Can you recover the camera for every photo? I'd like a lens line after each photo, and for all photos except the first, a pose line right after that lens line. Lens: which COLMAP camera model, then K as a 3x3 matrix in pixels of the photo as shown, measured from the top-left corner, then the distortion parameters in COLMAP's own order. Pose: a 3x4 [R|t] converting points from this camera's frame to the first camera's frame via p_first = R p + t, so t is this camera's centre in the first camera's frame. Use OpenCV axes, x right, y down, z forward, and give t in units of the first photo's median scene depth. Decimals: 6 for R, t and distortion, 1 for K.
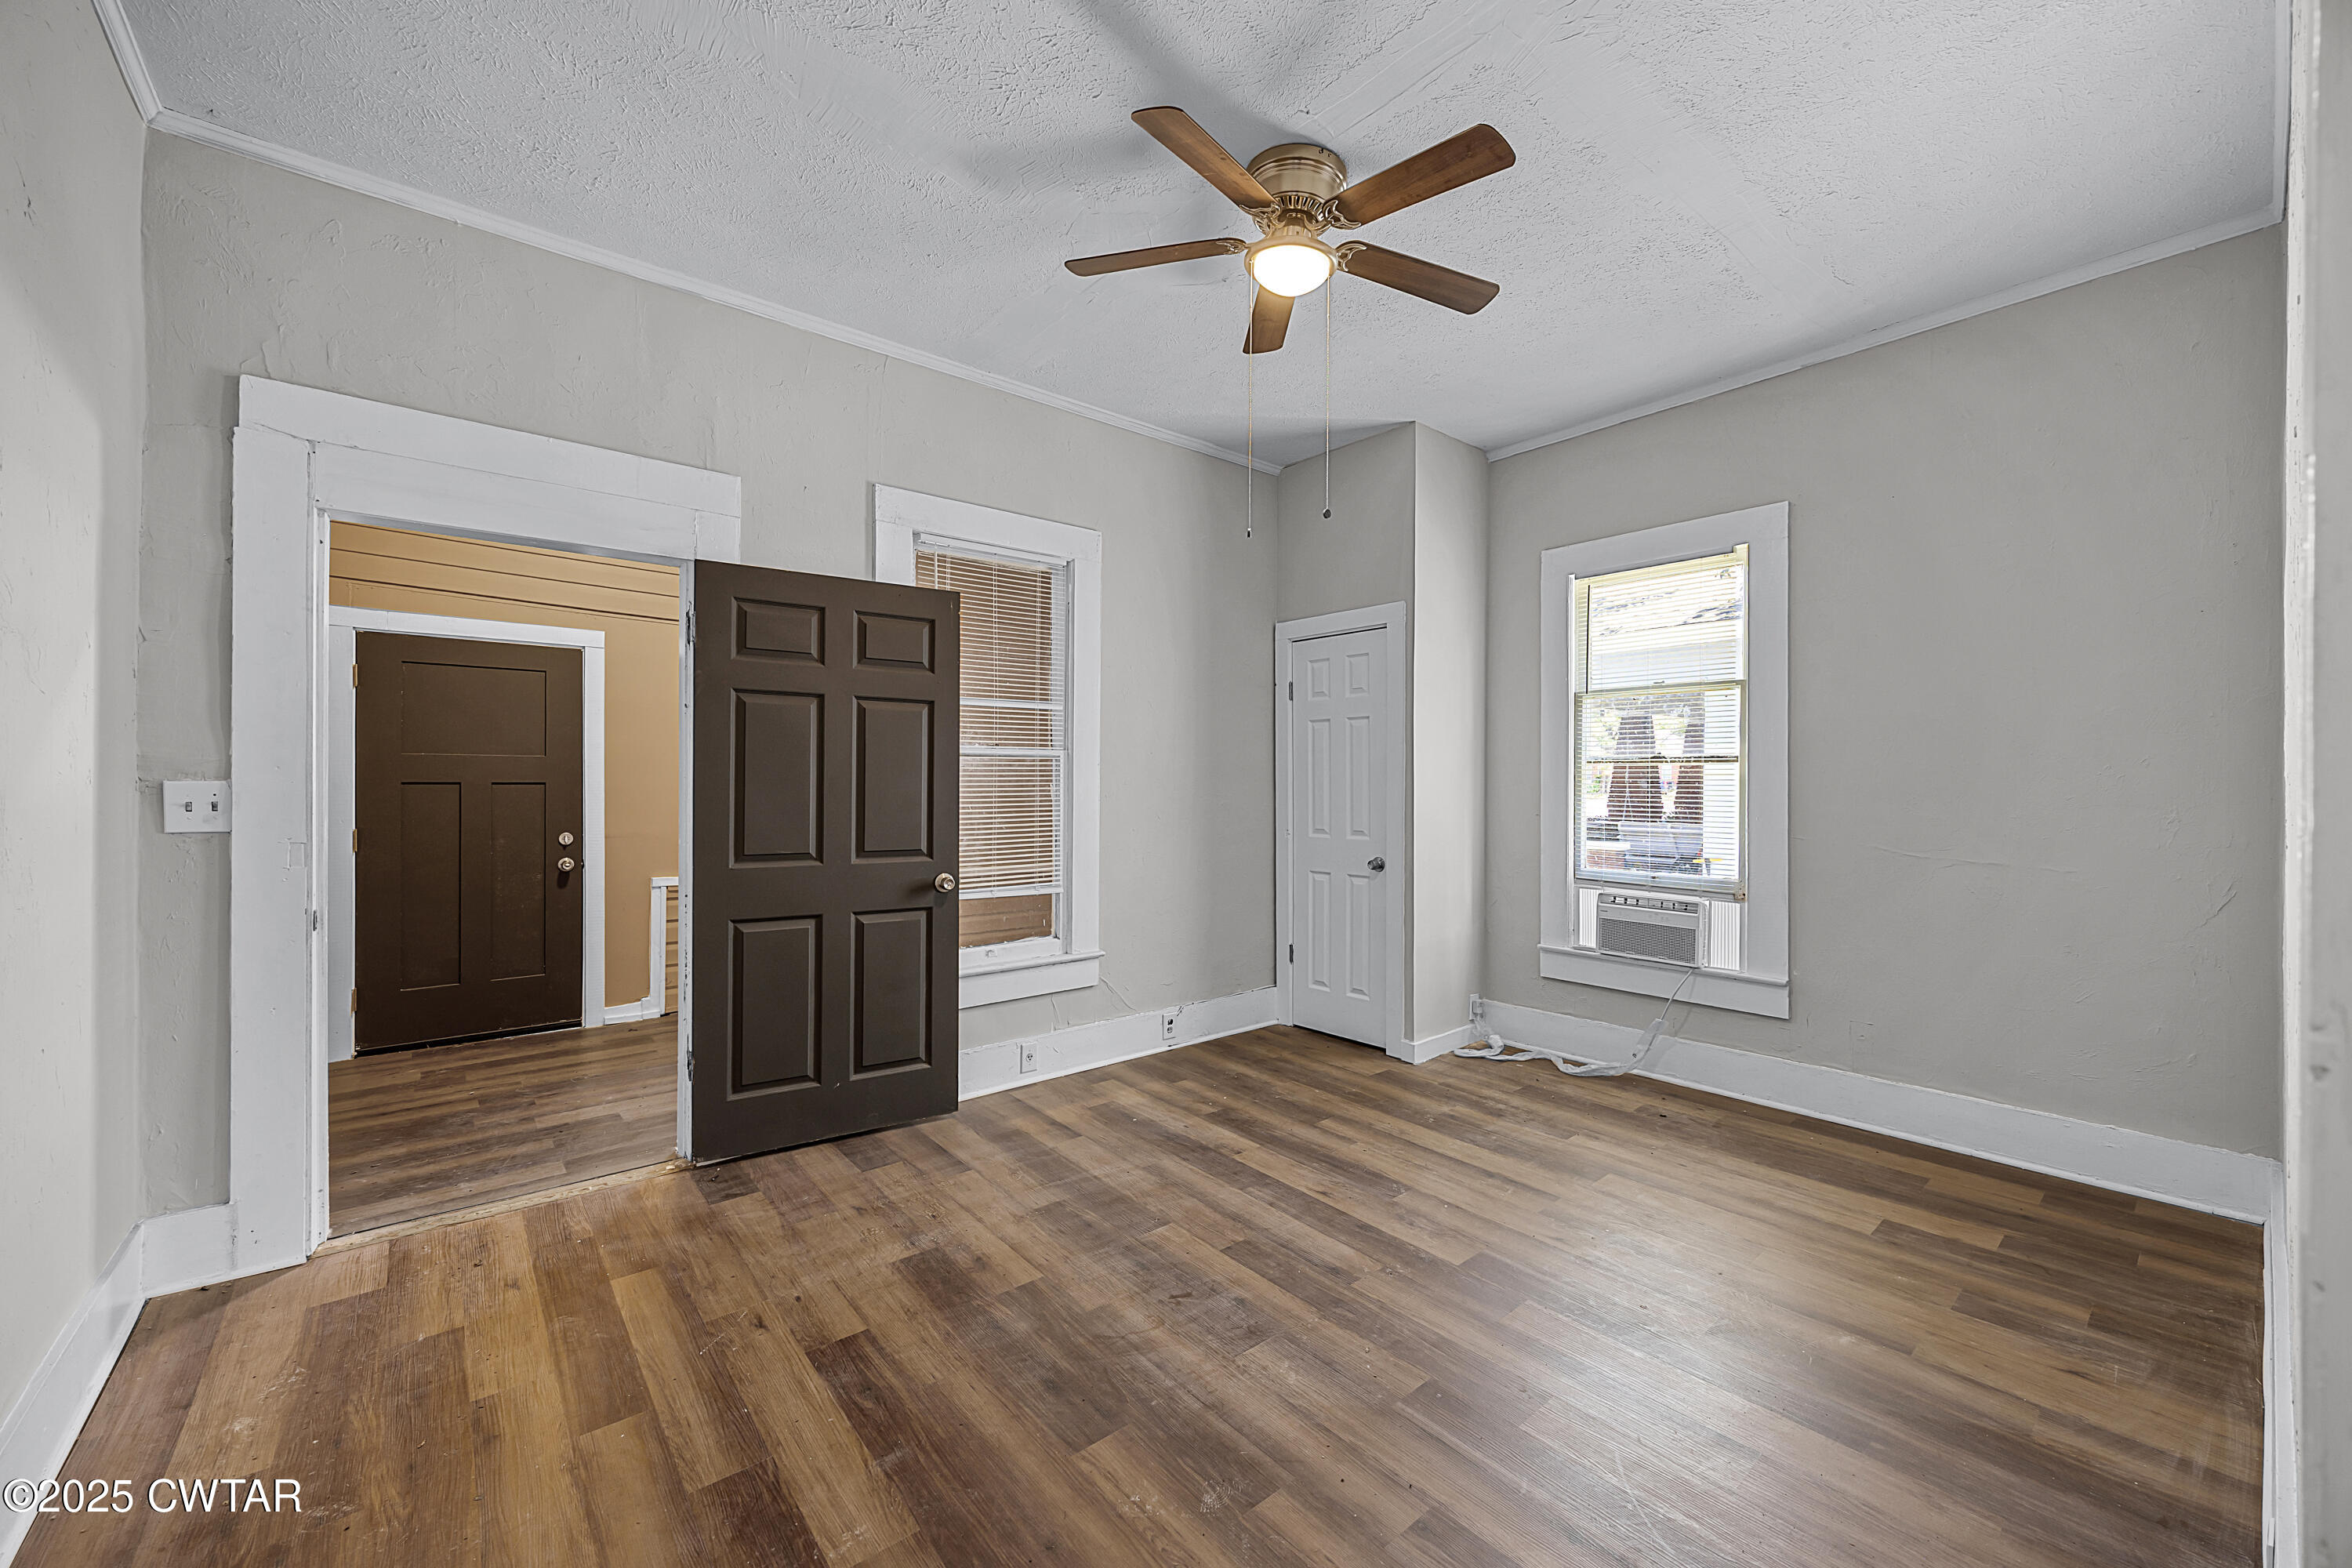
lens RADIAL K [[907.1, 0, 1169.5], [0, 907.1, 788.5], [0, 0, 1]] dist [0.000489, 0.000467]
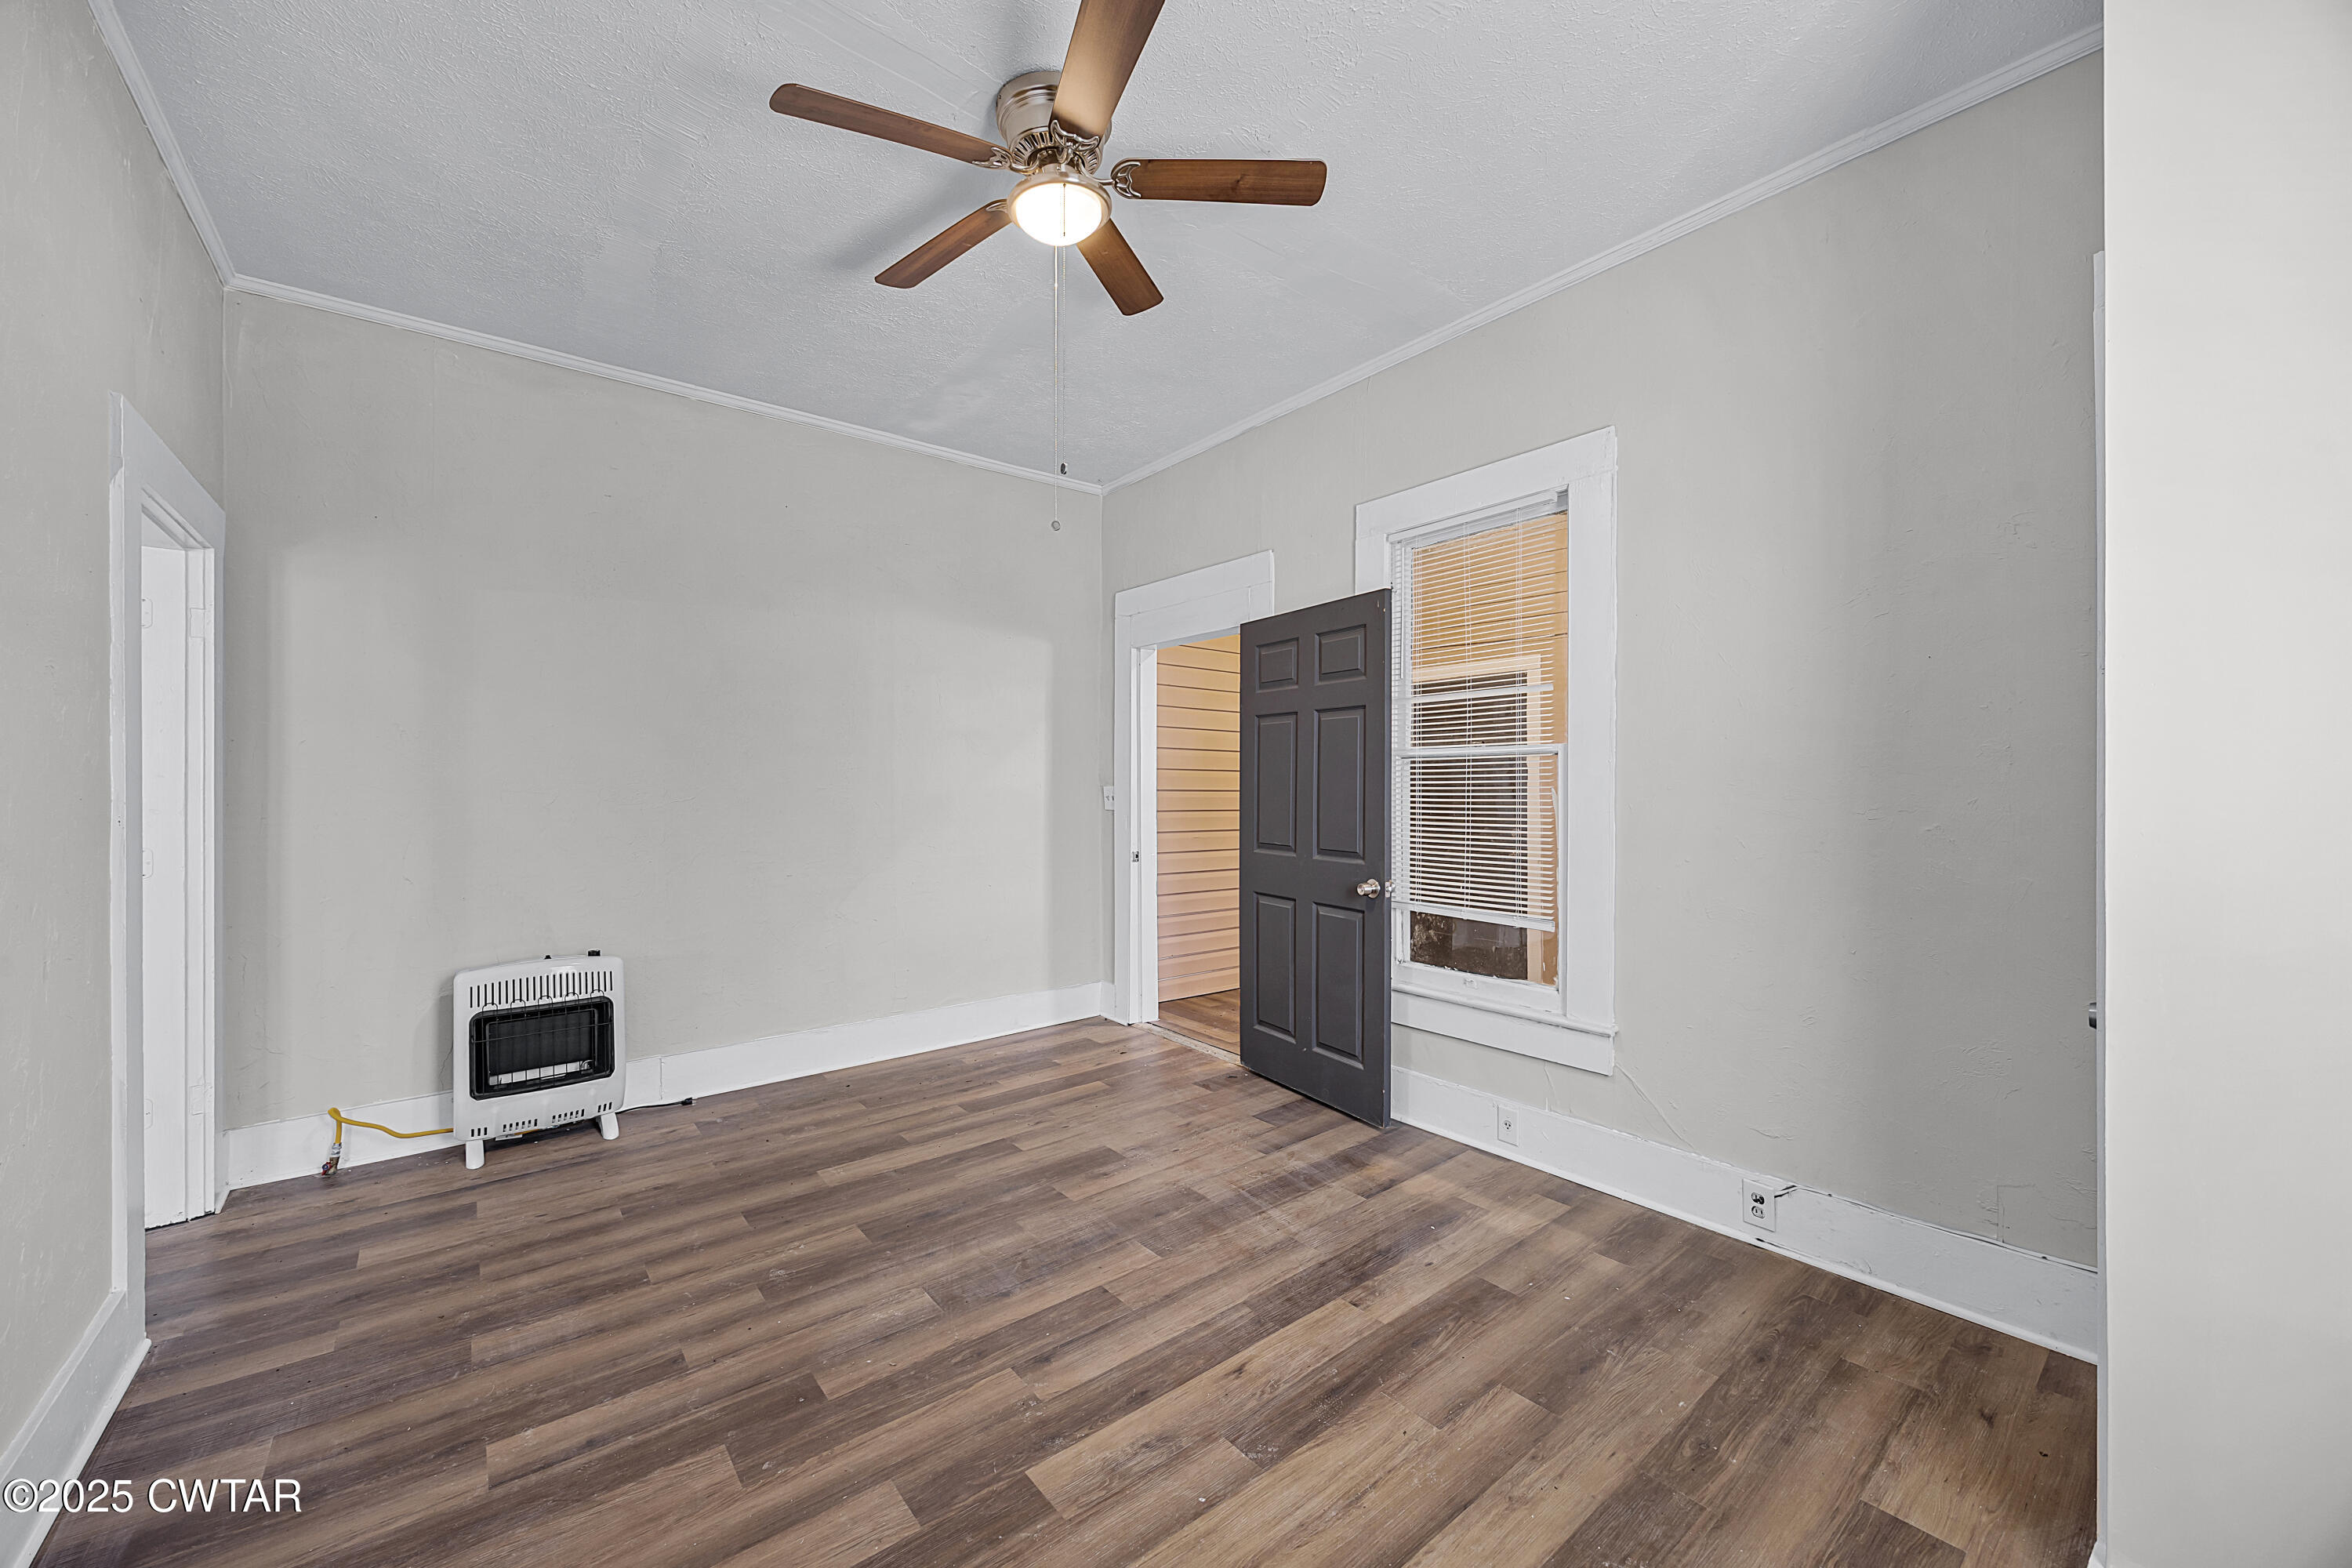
lens RADIAL K [[907.1, 0, 1202.3], [0, 907.1, 787.9], [0, 0, 1]] dist [0.000489, 0.000467]
pose [[-0.005336, 0.003480, -0.999980, 0.840544], [-0.001639, 0.999993, 0.003489, -0.009309], [0.999984, 0.001657, -0.005330, 0.936738]]
